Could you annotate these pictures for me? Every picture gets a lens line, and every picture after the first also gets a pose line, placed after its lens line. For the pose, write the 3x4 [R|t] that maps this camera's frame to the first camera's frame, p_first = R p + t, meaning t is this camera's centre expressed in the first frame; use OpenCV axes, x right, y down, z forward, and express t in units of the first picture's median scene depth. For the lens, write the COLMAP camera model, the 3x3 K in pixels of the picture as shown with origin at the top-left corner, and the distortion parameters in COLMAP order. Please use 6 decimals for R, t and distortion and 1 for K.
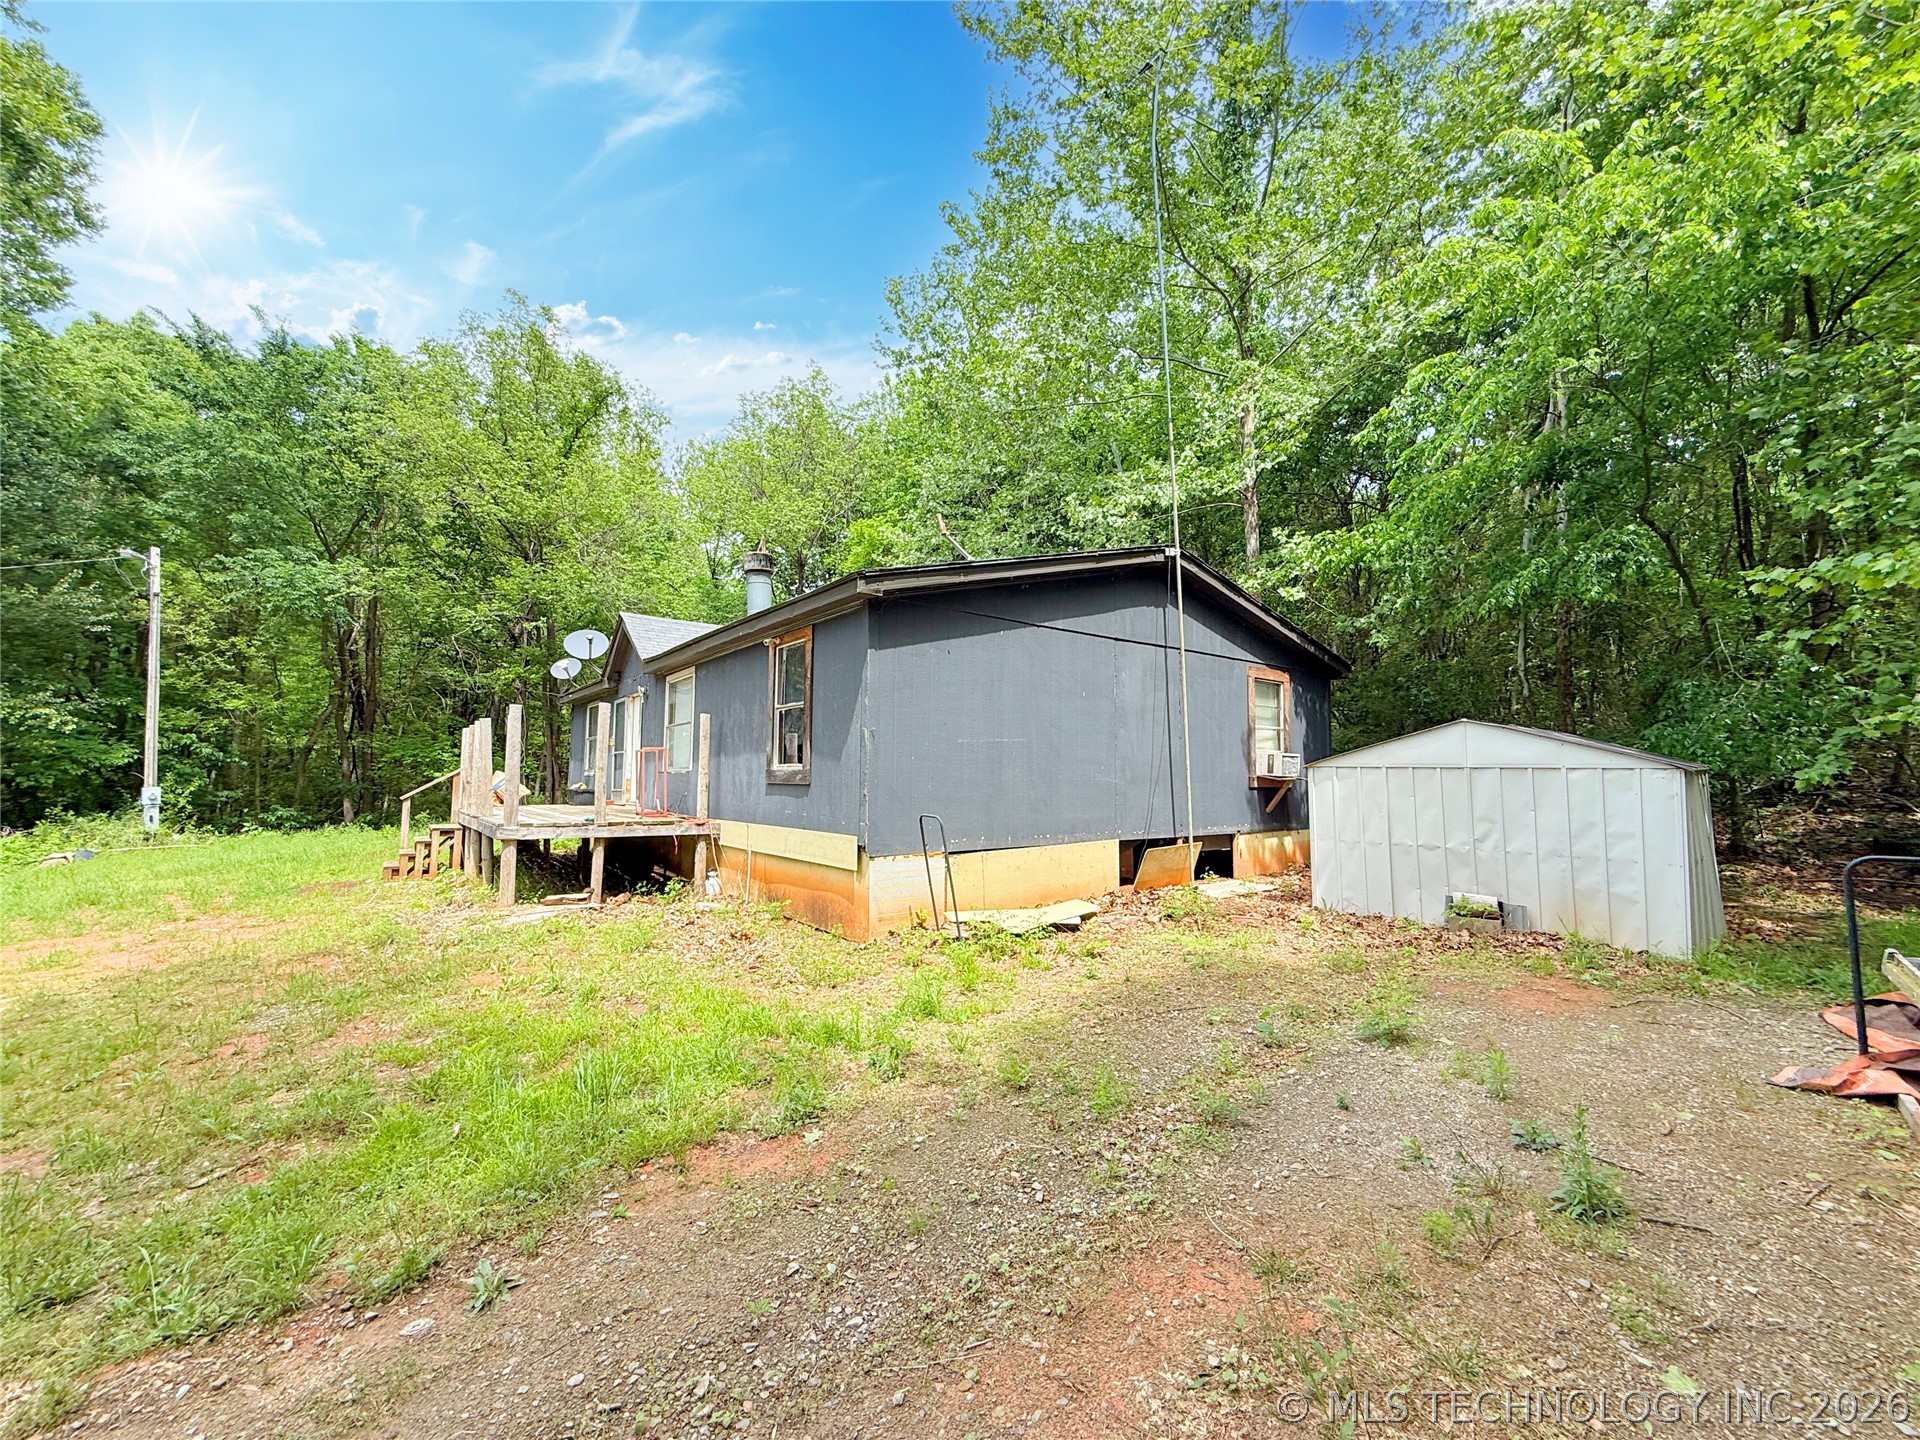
lens RADIAL K [[771.2, 0, 960.5], [0, 771.2, 720.6], [0, 0, 1]] dist [0.000787, -0.000345]
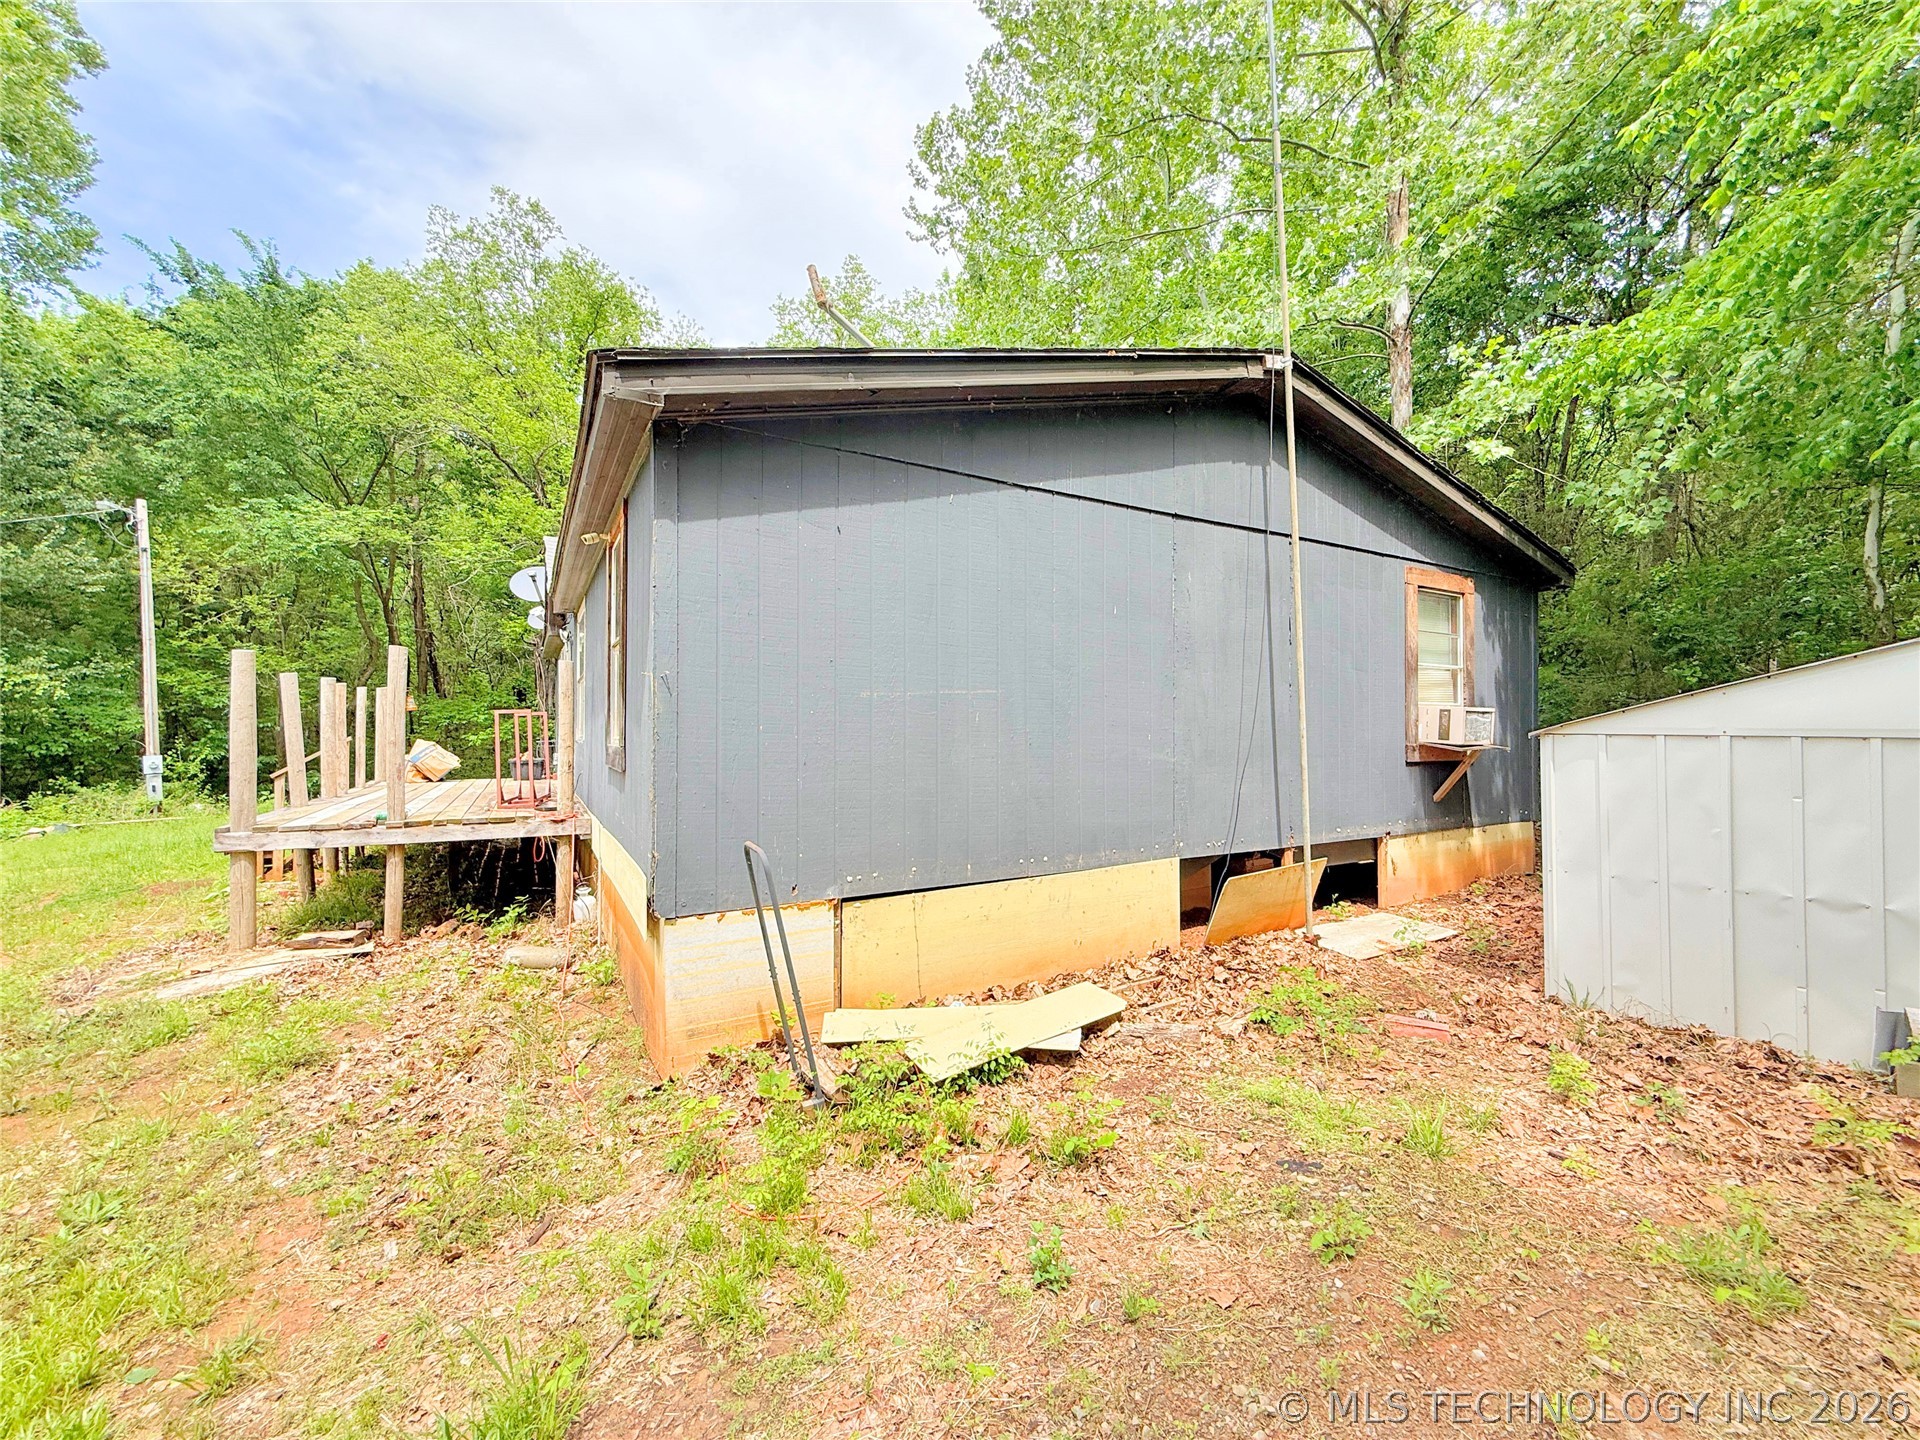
lens RADIAL K [[771.2, 0, 958.7], [0, 771.2, 721.5], [0, 0, 1]] dist [0.000787, -0.000345]
pose [[0.990806, -0.009928, -0.134927, 0.108249], [0.018088, 0.998071, 0.059383, 0.011110], [0.134077, -0.061278, 0.989075, 0.364389]]
